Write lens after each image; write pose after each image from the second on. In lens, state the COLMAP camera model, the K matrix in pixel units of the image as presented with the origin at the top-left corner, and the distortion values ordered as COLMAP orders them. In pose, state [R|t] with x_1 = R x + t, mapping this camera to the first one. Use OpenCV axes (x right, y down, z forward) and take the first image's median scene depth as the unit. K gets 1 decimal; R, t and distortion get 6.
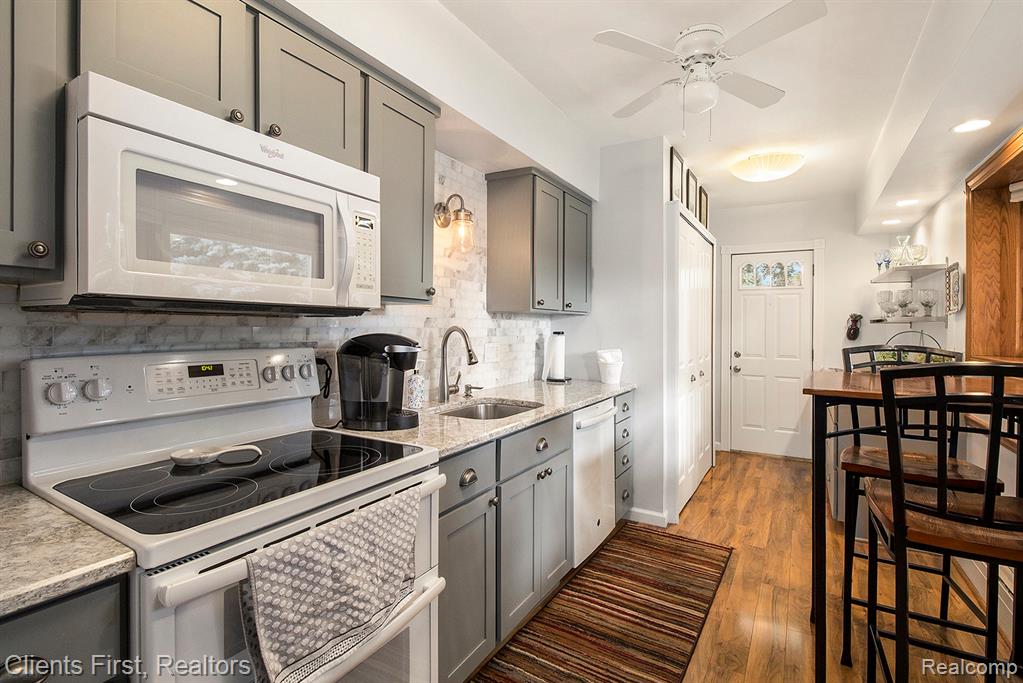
lens RADIAL K [[505.7, 0, 507.0], [0, 505.7, 319.1], [0, 0, 1]] dist [0.003020, -0.000719]
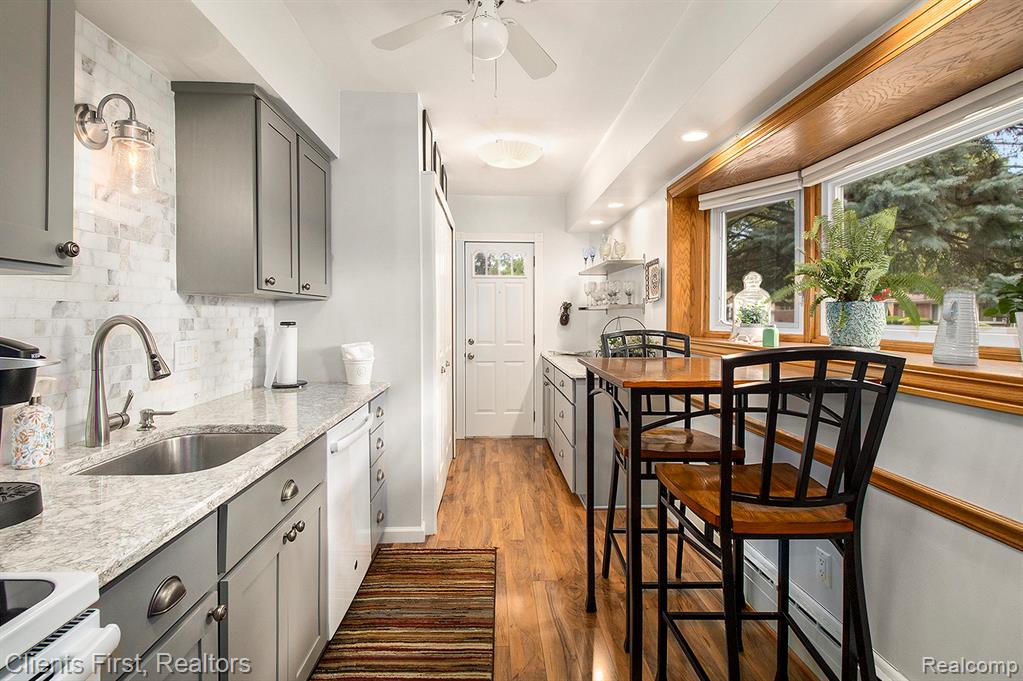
lens RADIAL K [[482.2, 0, 502.9], [0, 482.2, 318.2], [0, 0, 1]] dist [0.010303, -0.017153]
pose [[0.829440, -0.011260, 0.558483, -0.042722], [0.000015, 0.999797, 0.020136, 0.005412], [-0.558596, -0.016693, 0.829272, 0.260157]]
